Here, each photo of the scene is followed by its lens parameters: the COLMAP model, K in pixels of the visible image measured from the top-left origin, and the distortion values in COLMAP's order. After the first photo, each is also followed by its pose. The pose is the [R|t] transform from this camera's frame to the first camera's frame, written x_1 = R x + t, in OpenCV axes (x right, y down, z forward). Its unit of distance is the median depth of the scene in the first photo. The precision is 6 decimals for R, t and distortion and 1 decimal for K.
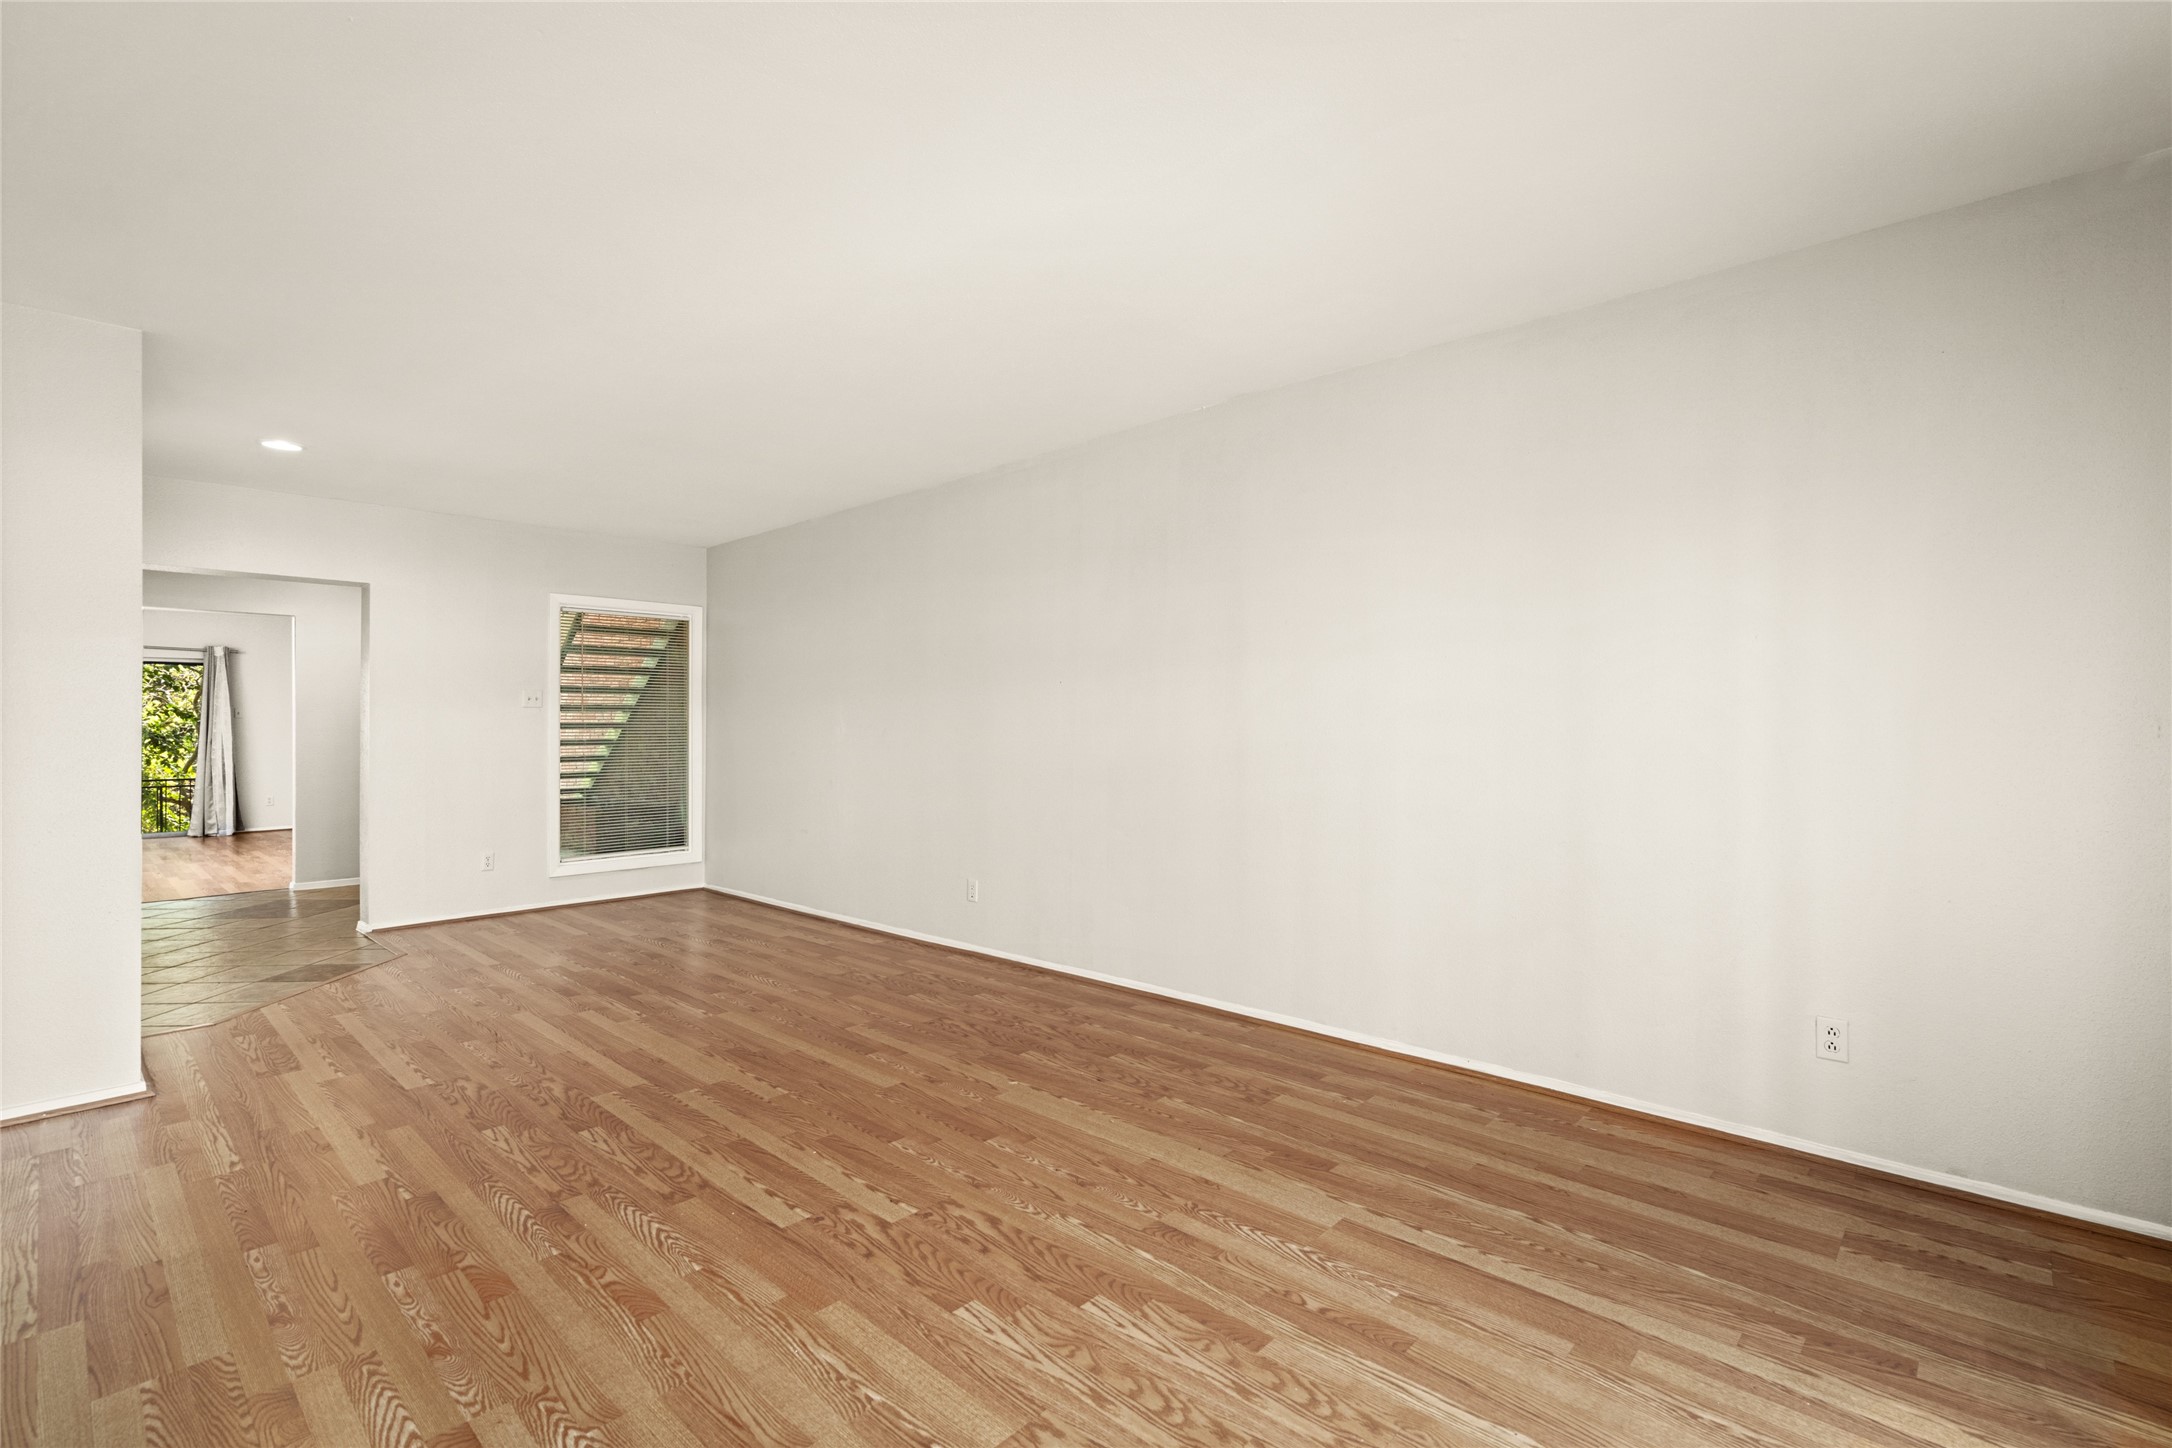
lens RADIAL K [[987.3, 0, 1081.7], [0, 987.3, 722.7], [0, 0, 1]] dist [-0.001567, 0.000565]
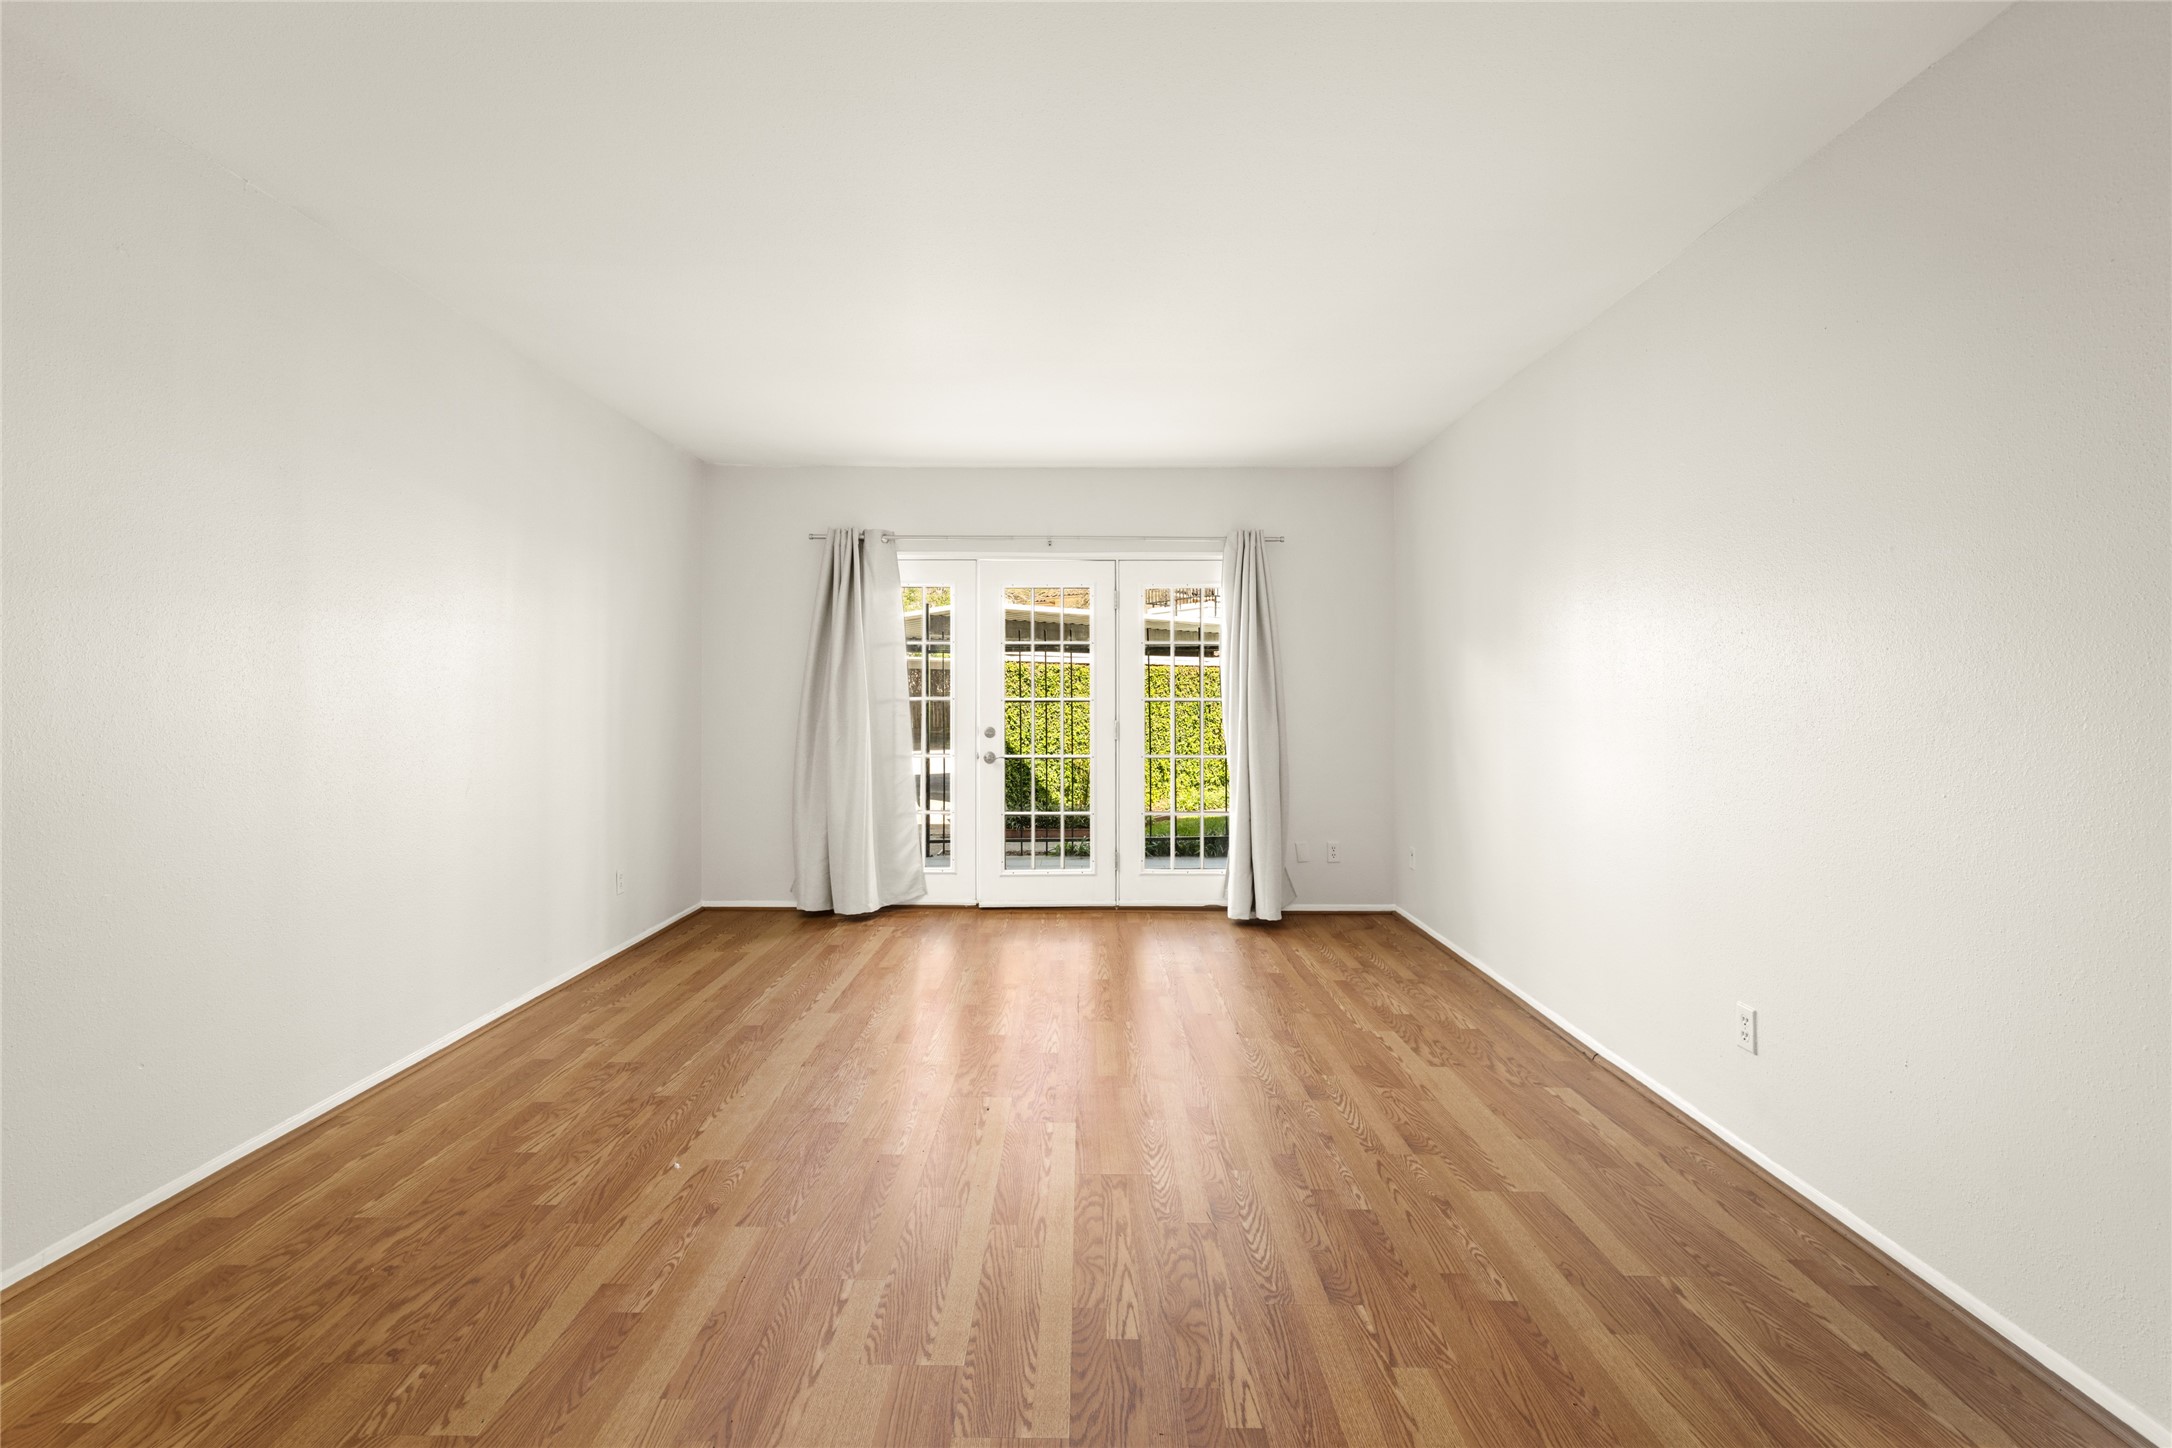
lens RADIAL K [[987.3, 0, 1081.2], [0, 987.3, 704.5], [0, 0, 1]] dist [-0.001567, 0.000565]
pose [[-0.682734, -0.006000, 0.730642, -0.858824], [-0.000783, 0.999972, 0.007480, 0.001197], [-0.730667, 0.004534, -0.682719, 1.321501]]
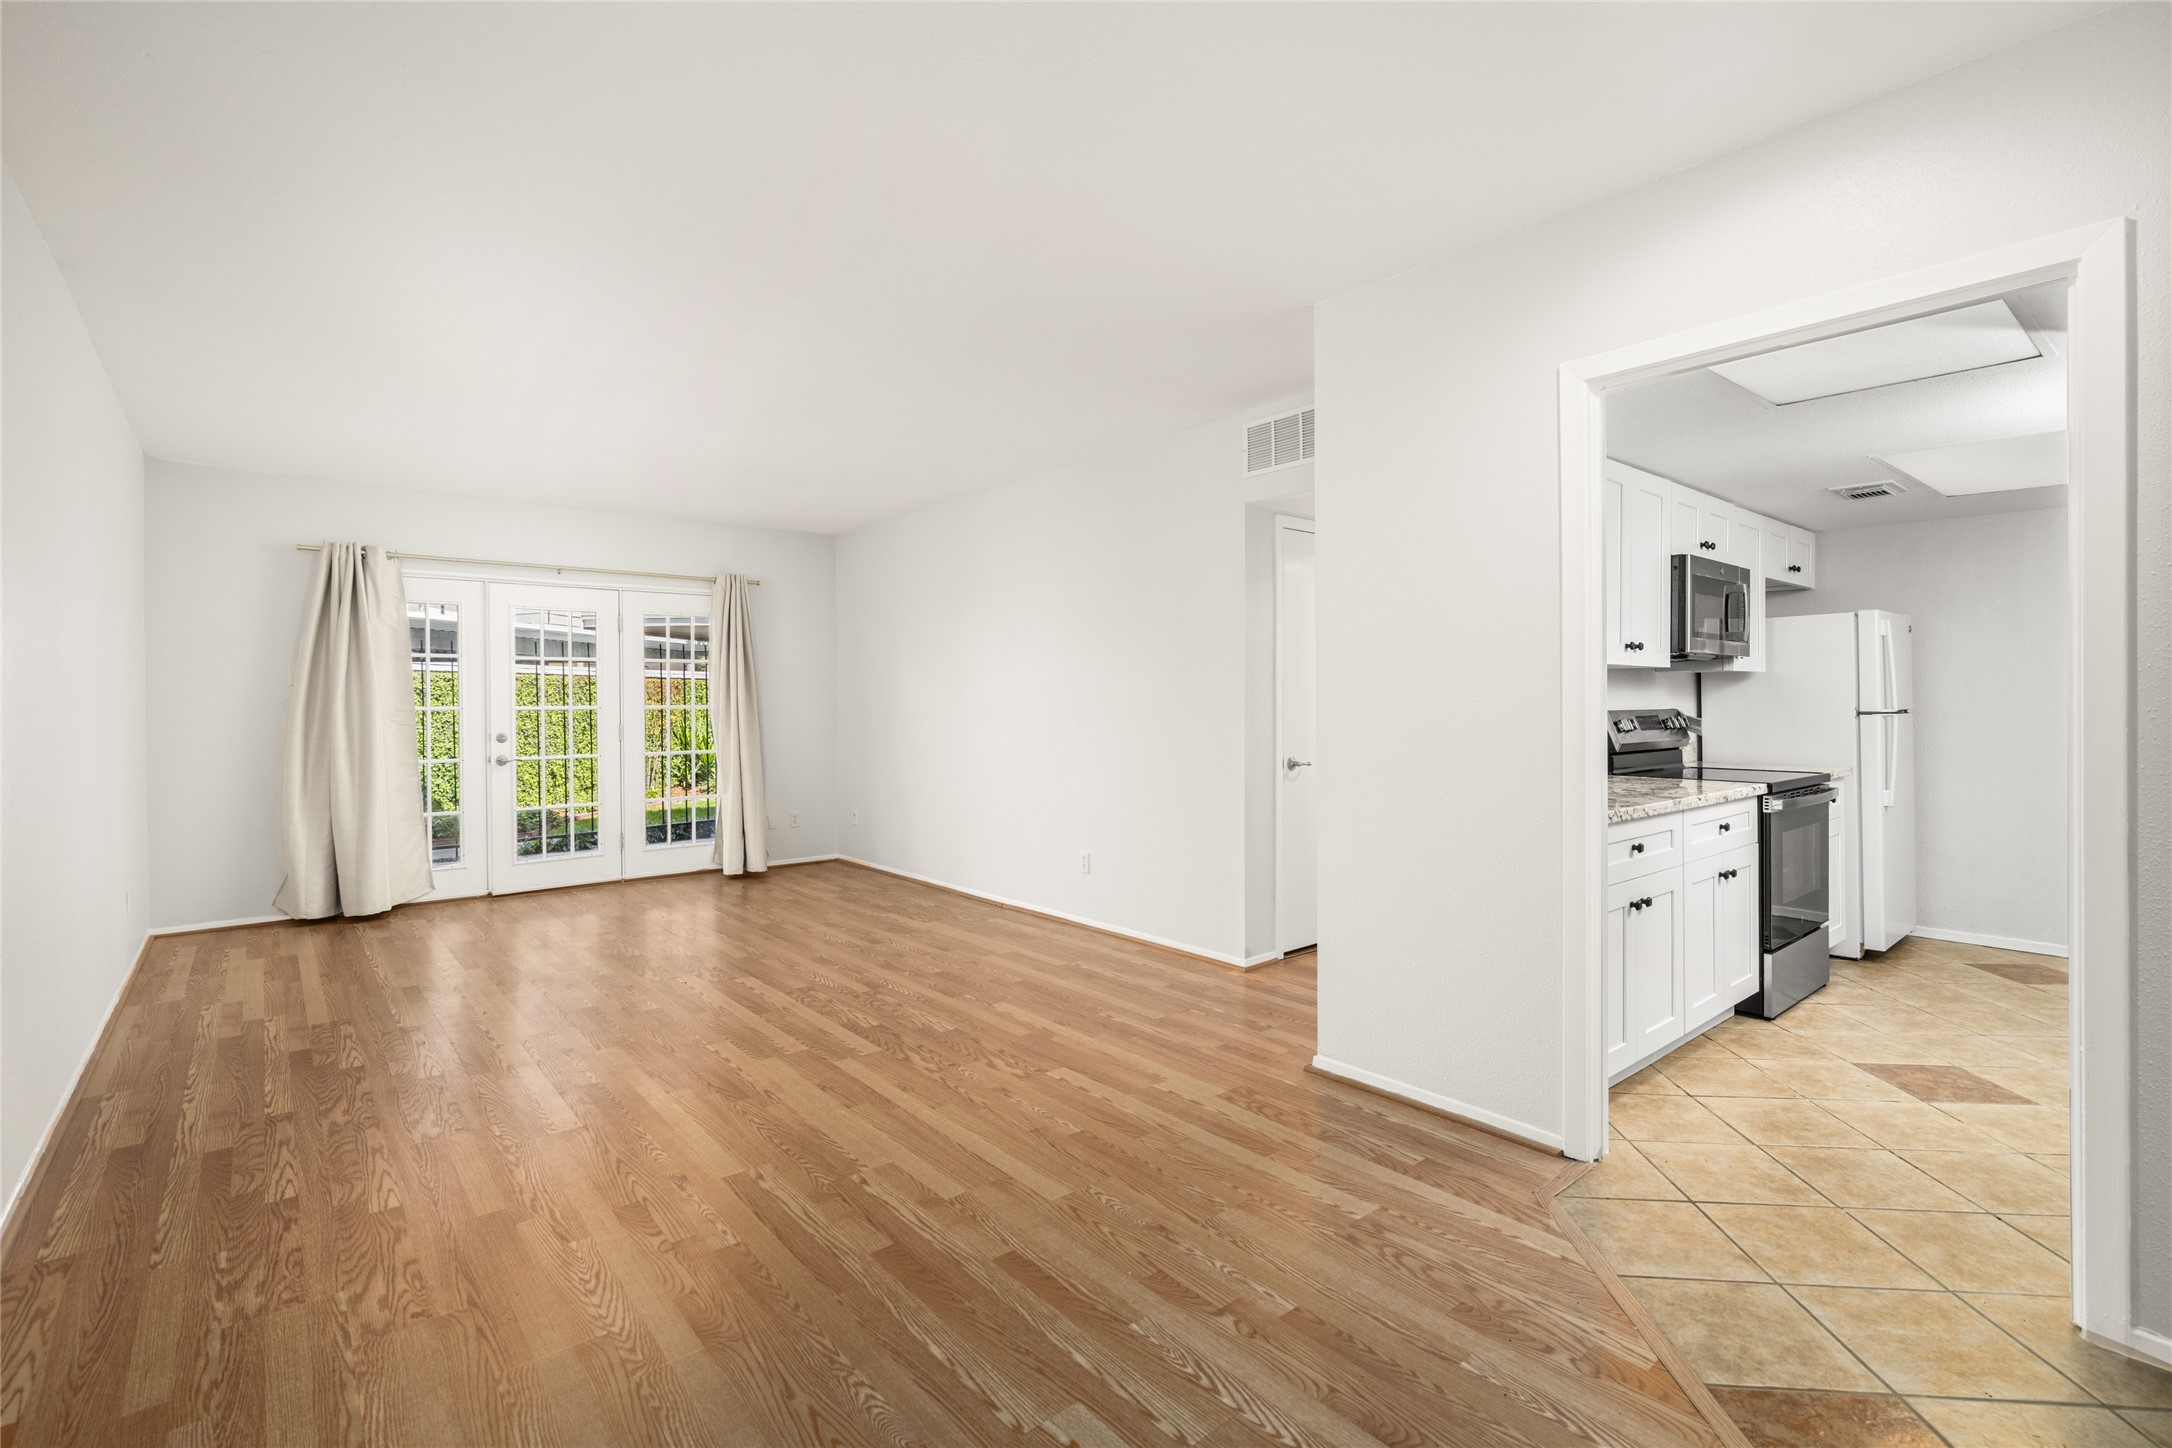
lens RADIAL K [[987.3, 0, 1074.0], [0, 987.3, 710.4], [0, 0, 1]] dist [-0.001567, 0.000565]
pose [[-0.992123, 0.006126, 0.125117, -0.833393], [0.007324, 0.999932, 0.009117, 0.000816], [-0.125052, 0.009961, -0.992100, 2.016616]]
